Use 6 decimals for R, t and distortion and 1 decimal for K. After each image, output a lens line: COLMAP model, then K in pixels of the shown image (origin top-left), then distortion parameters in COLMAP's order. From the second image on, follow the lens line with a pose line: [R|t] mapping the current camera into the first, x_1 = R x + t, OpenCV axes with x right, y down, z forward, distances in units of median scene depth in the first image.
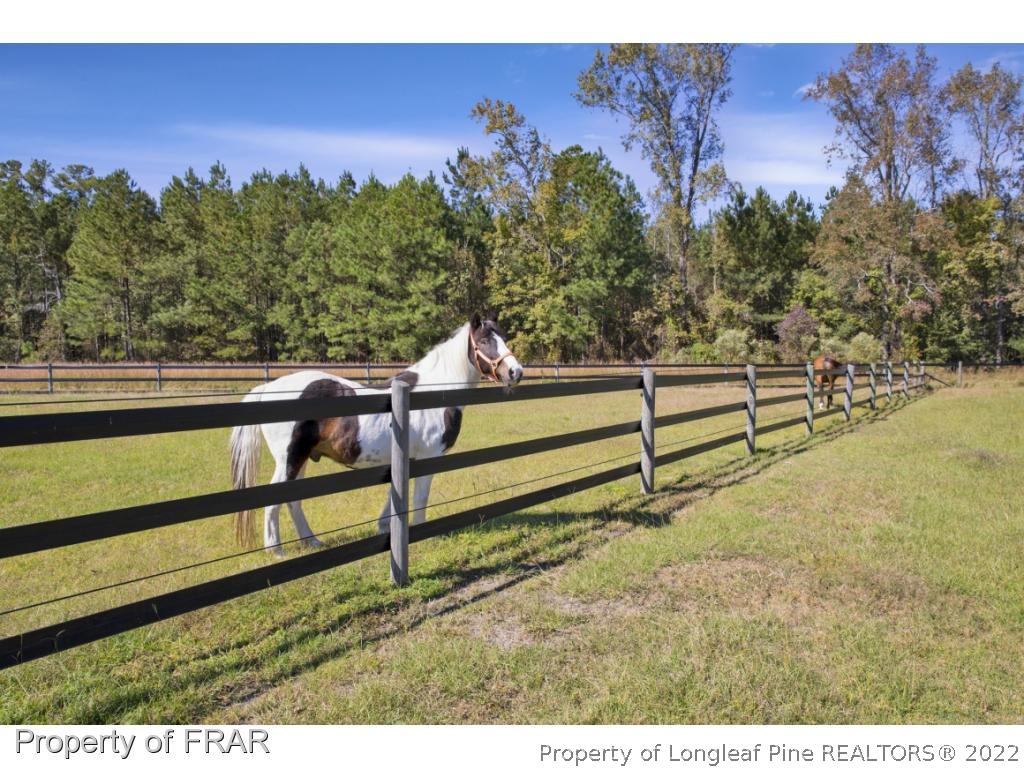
lens RADIAL K [[685.9, 0, 512.0], [0, 685.9, 384.0], [0, 0, 1]] dist [0.001494, -0.001796]
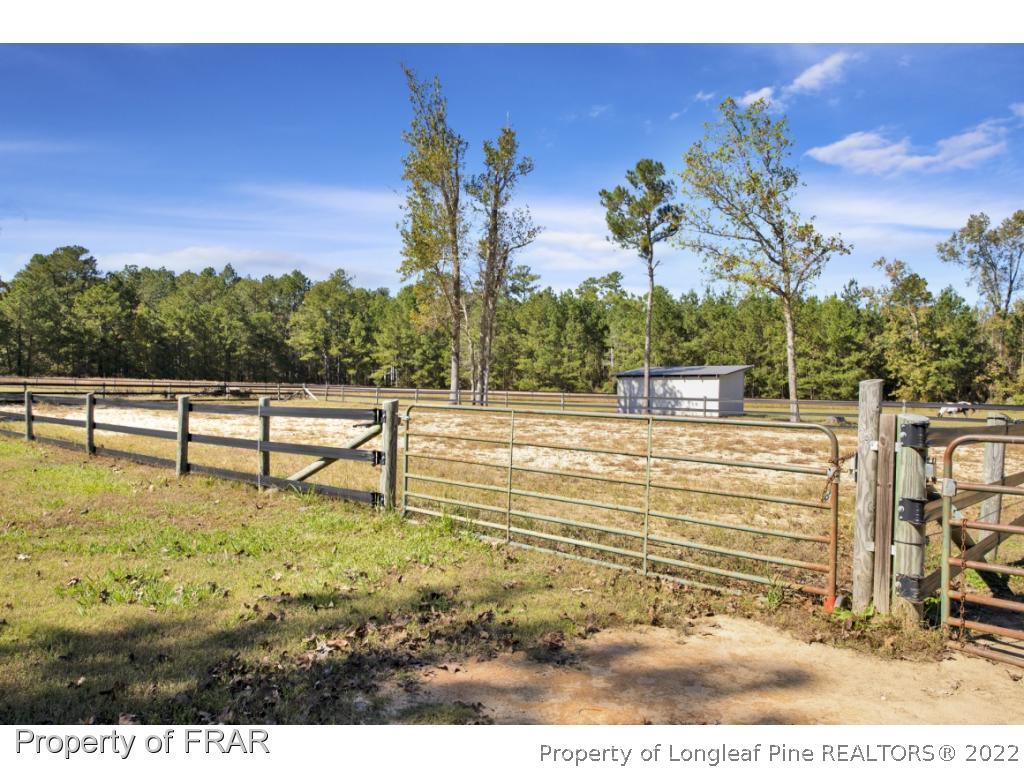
lens RADIAL K [[685.9, 0, 512.0], [0, 685.9, 384.0], [0, 0, 1]] dist [0.001494, -0.001796]
pose [[0.987988, 0.026783, -0.152192, -0.746407], [-0.033565, 0.998546, -0.042171, 0.031872], [0.150842, 0.046773, 0.987451, -0.958994]]
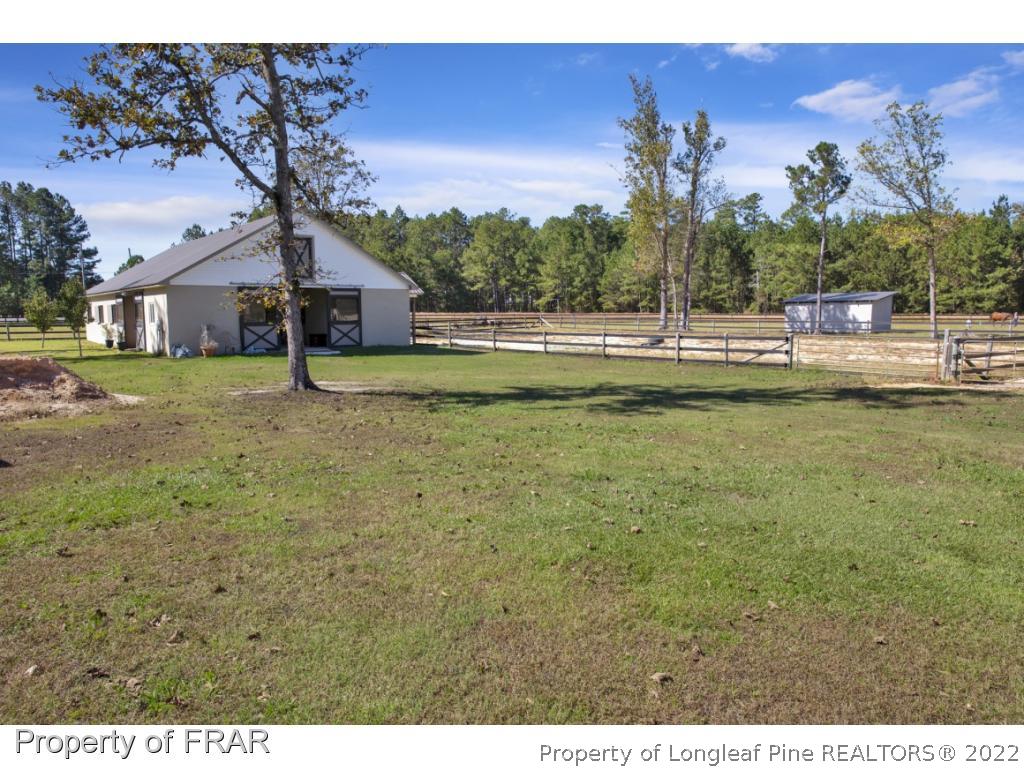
lens RADIAL K [[685.9, 0, 512.0], [0, 685.9, 384.0], [0, 0, 1]] dist [0.001494, -0.001796]
pose [[0.951166, 0.034326, -0.306766, -0.830985], [-0.010671, 0.996860, 0.078458, 0.029720], [0.308496, -0.071354, 0.948546, -1.307482]]
